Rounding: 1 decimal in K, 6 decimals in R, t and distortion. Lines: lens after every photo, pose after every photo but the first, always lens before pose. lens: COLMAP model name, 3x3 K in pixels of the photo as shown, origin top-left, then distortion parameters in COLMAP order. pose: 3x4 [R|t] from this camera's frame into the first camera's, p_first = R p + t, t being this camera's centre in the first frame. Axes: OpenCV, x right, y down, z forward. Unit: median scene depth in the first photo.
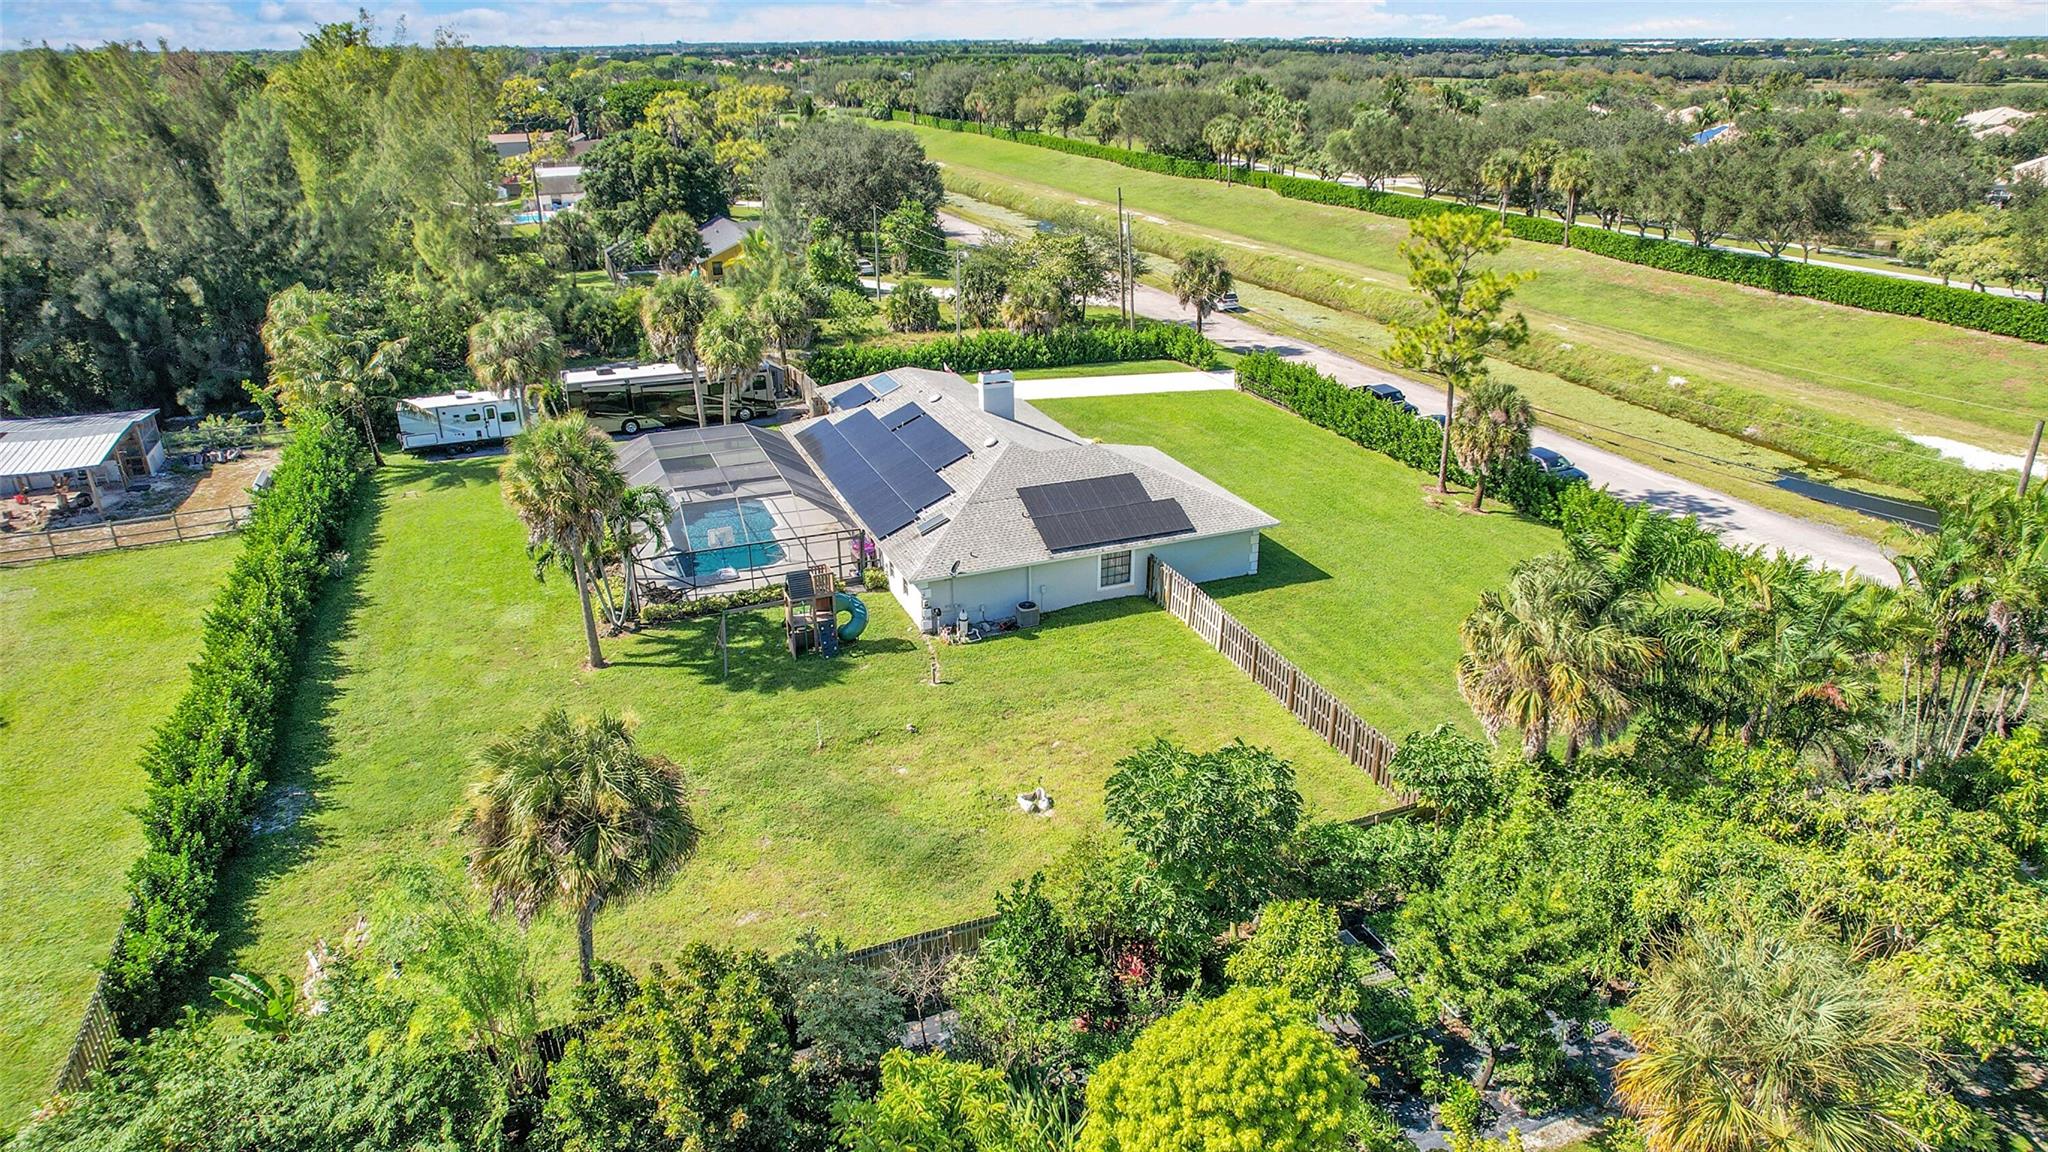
lens RADIAL K [[1312.5, 0, 1047.2], [0, 1312.5, 577.8], [0, 0, 1]] dist [-0.058264, 0.044908]
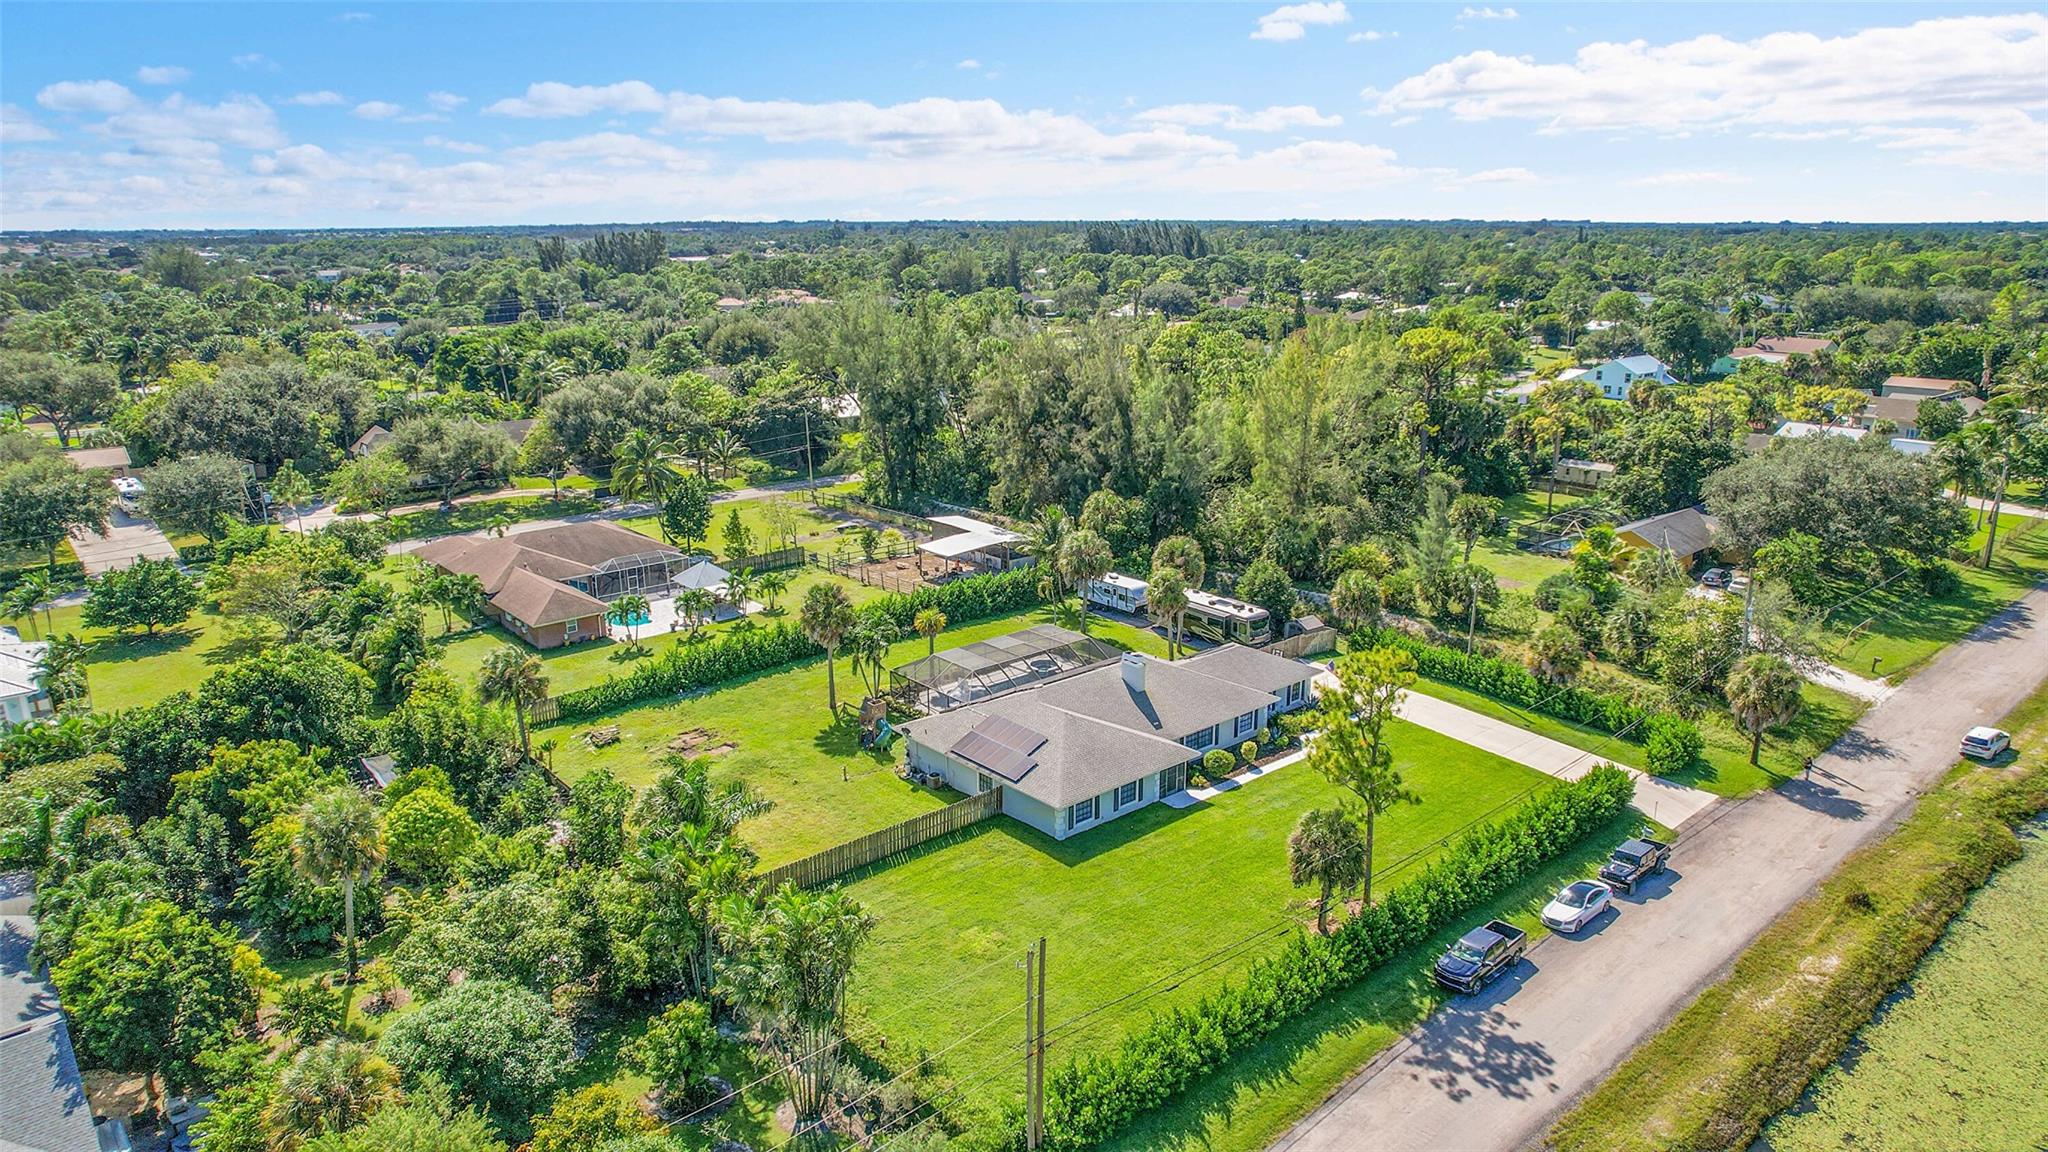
lens RADIAL K [[1312.5, 0, 1047.2], [0, 1312.5, 577.8], [0, 0, 1]] dist [-0.058264, 0.044908]
pose [[0.324537, 0.254280, -0.911053, 1.086912], [-0.362108, 0.923211, 0.128683, -0.348746], [0.873815, 0.288137, 0.391694, 0.327327]]
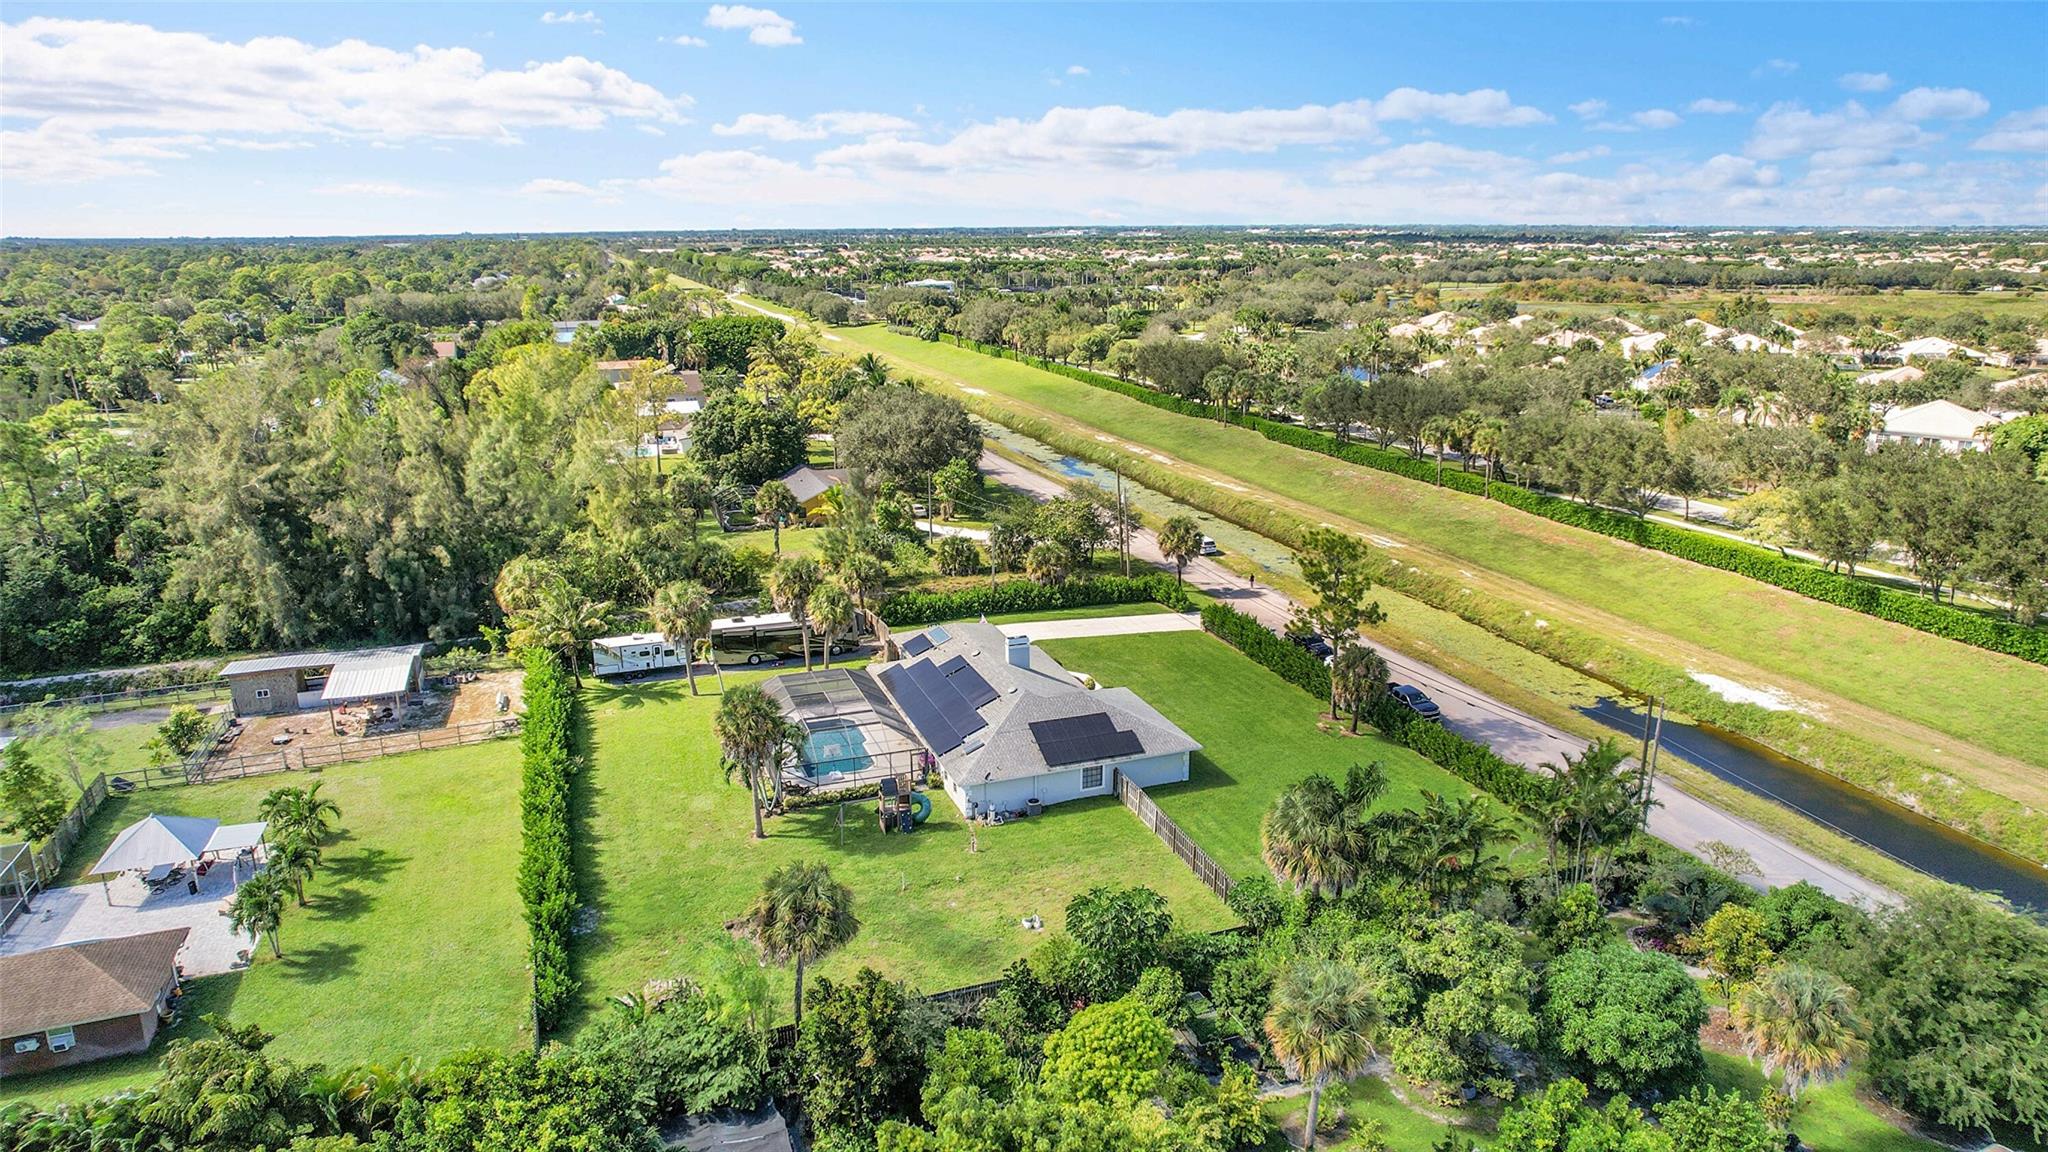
lens RADIAL K [[1312.5, 0, 1047.2], [0, 1312.5, 577.8], [0, 0, 1]] dist [-0.058264, 0.044908]
pose [[0.999612, 0.008364, -0.026562, 0.030110], [-0.011683, 0.991787, -0.127363, -0.033029], [0.025279, 0.127624, 0.991500, -0.427994]]
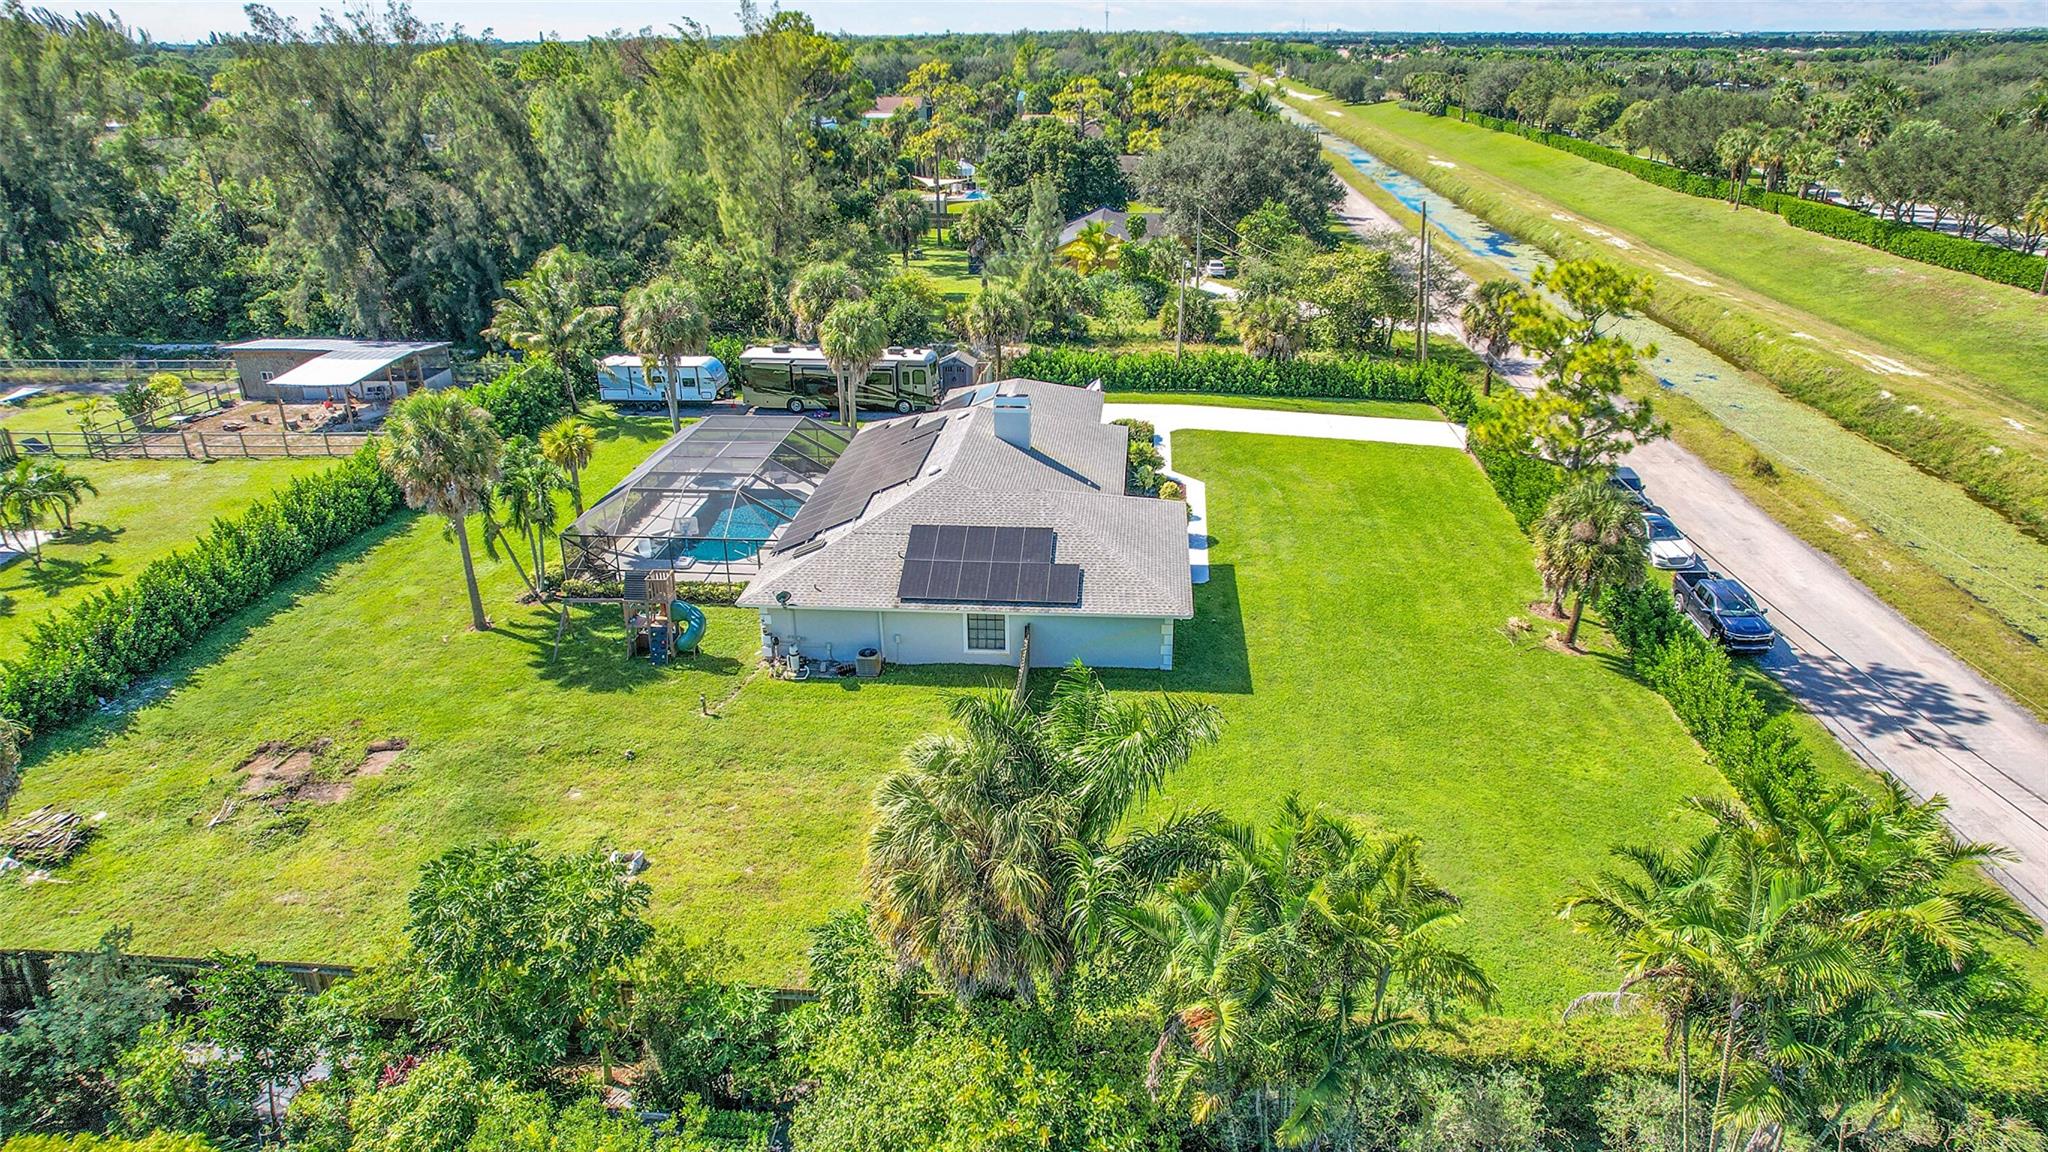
lens RADIAL K [[1312.5, 0, 1047.2], [0, 1312.5, 577.8], [0, 0, 1]] dist [-0.058264, 0.044908]
pose [[0.891743, 0.174469, -0.417559, 0.357461], [-0.171486, 0.984159, 0.044985, -0.070867], [0.418793, 0.031491, 0.907536, 0.169116]]
